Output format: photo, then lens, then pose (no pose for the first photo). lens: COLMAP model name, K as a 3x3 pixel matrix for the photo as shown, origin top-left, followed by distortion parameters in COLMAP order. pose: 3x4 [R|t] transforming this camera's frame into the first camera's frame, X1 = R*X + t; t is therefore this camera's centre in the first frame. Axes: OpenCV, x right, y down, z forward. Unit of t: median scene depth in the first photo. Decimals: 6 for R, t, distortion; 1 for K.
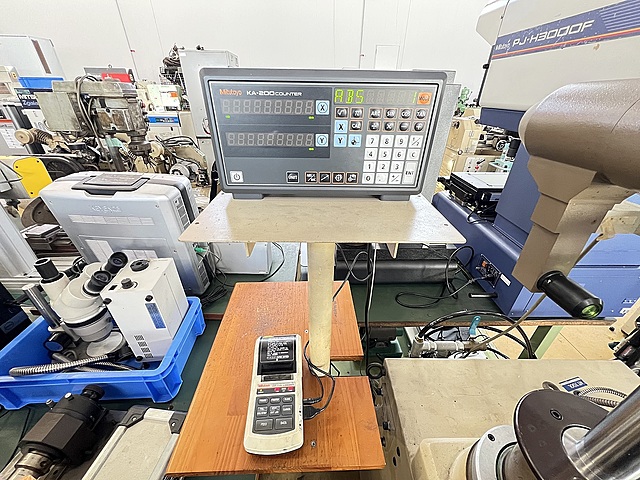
lens RADIAL K [[256.7, 0, 321.1], [0, 256.7, 241.7], [0, 0, 1]] dist [-0.000333, -0.000128]
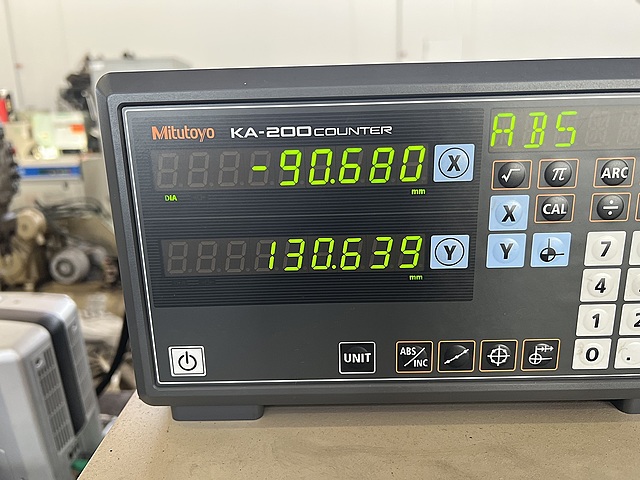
lens RADIAL K [[486.8, 0, 319.6], [0, 486.8, 239.6], [0, 0, 1]] dist [0.002264, 0.001604]
pose [[0.999048, -0.034406, -0.026836, -0.138340], [0.025824, 0.961965, -0.271948, -0.231216], [0.035172, 0.270996, 0.961938, 0.366561]]
